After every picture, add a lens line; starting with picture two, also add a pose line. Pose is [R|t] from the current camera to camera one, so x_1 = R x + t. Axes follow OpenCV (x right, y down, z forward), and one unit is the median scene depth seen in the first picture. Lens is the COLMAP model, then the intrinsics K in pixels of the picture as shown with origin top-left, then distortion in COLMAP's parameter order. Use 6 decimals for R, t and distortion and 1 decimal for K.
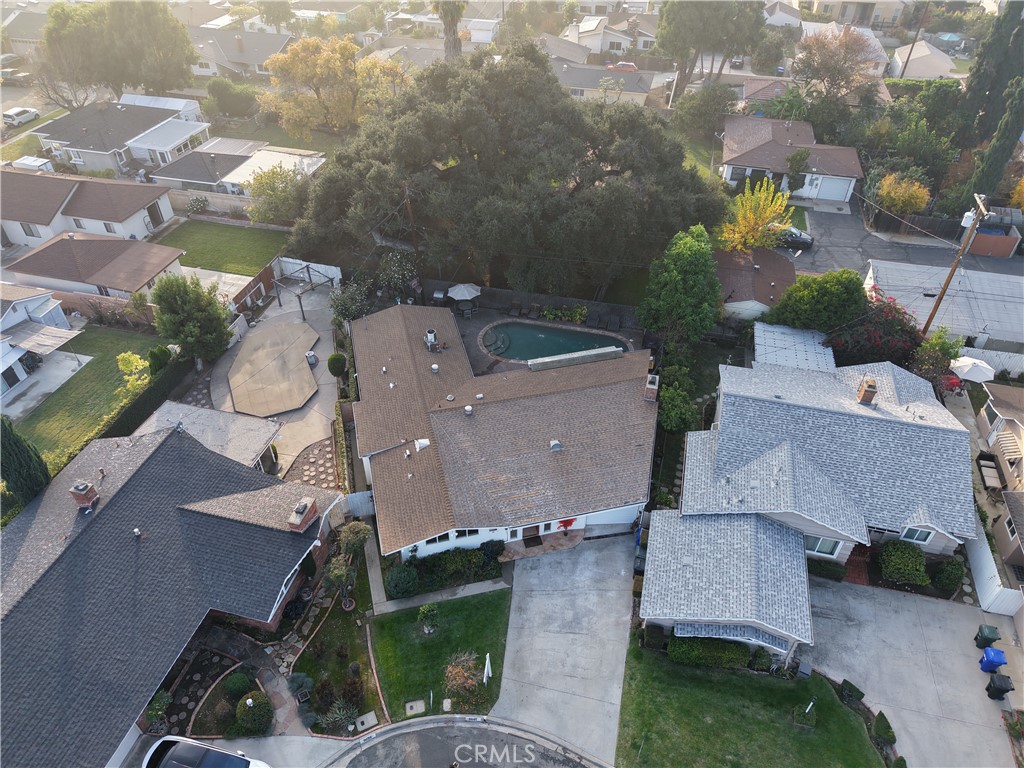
lens RADIAL K [[688.3, 0, 510.3], [0, 688.3, 384.7], [0, 0, 1]] dist [0.001847, -0.001909]
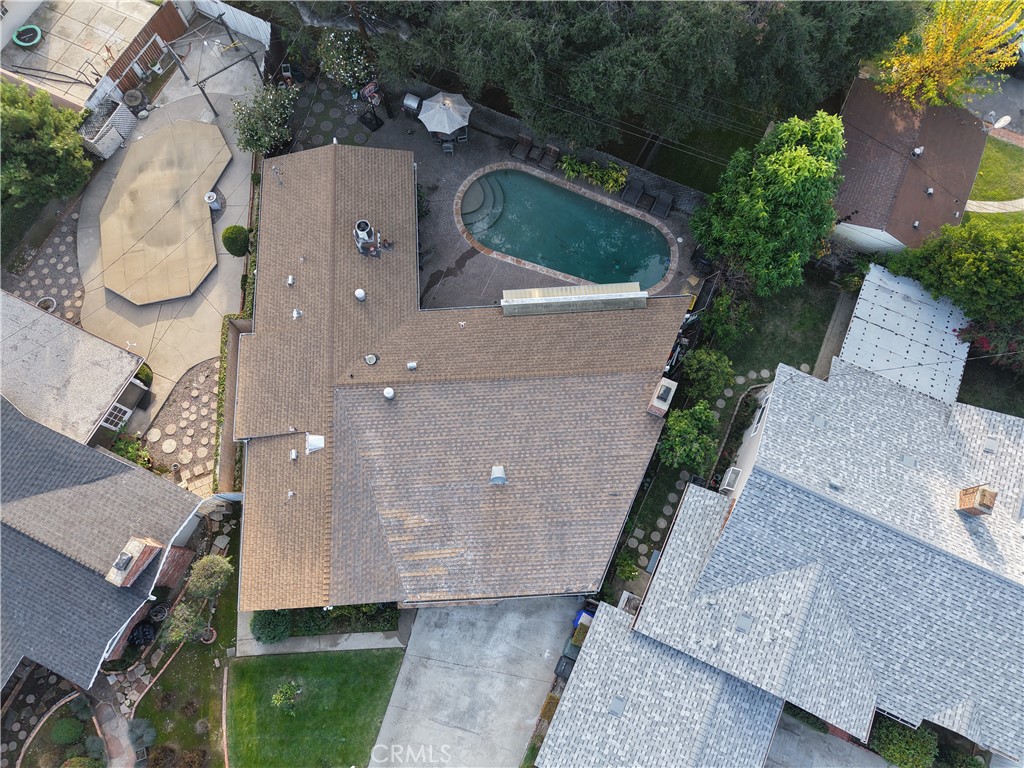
lens RADIAL K [[688.3, 0, 514.1], [0, 688.3, 386.1], [0, 0, 1]] dist [0.001847, -0.001909]
pose [[0.982313, 0.179735, -0.052498, 0.111390], [-0.124457, 0.836203, 0.534112, -0.400627], [0.139898, -0.518132, 0.843782, 0.479235]]
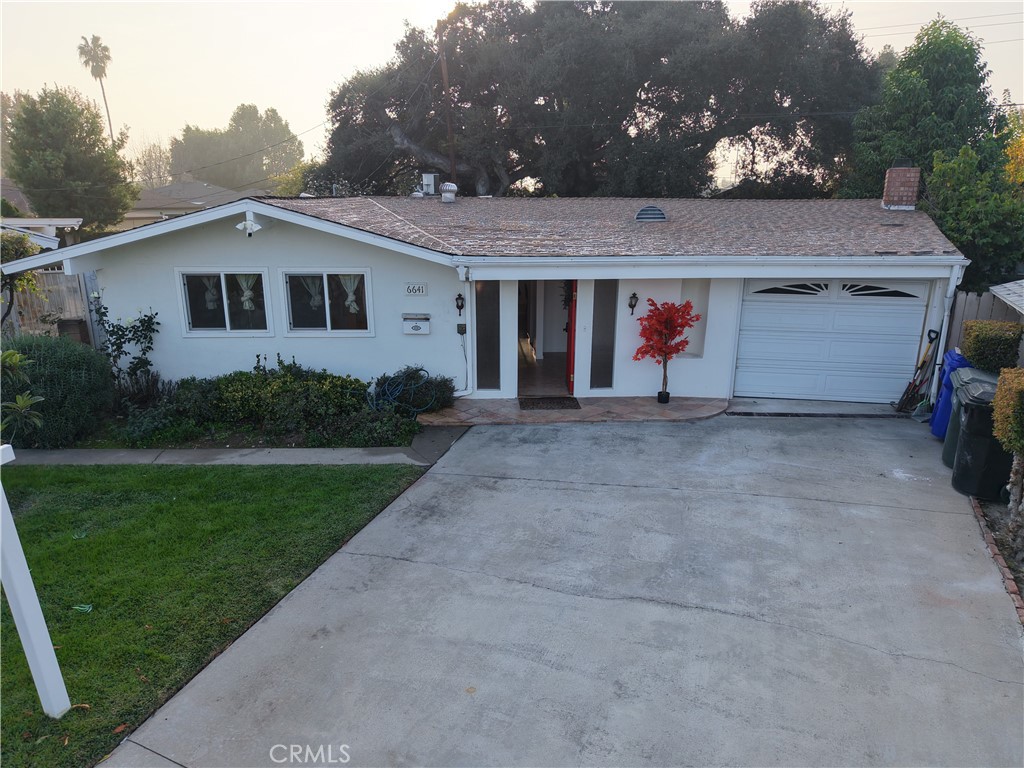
lens RADIAL K [[688.3, 0, 513.2], [0, 688.3, 388.1], [0, 0, 1]] dist [0.001847, -0.001909]
pose [[0.979581, 0.055479, -0.193246, 0.076772], [-0.132111, 0.902157, -0.410682, 0.356416], [0.151554, 0.427826, 0.891065, 0.748223]]
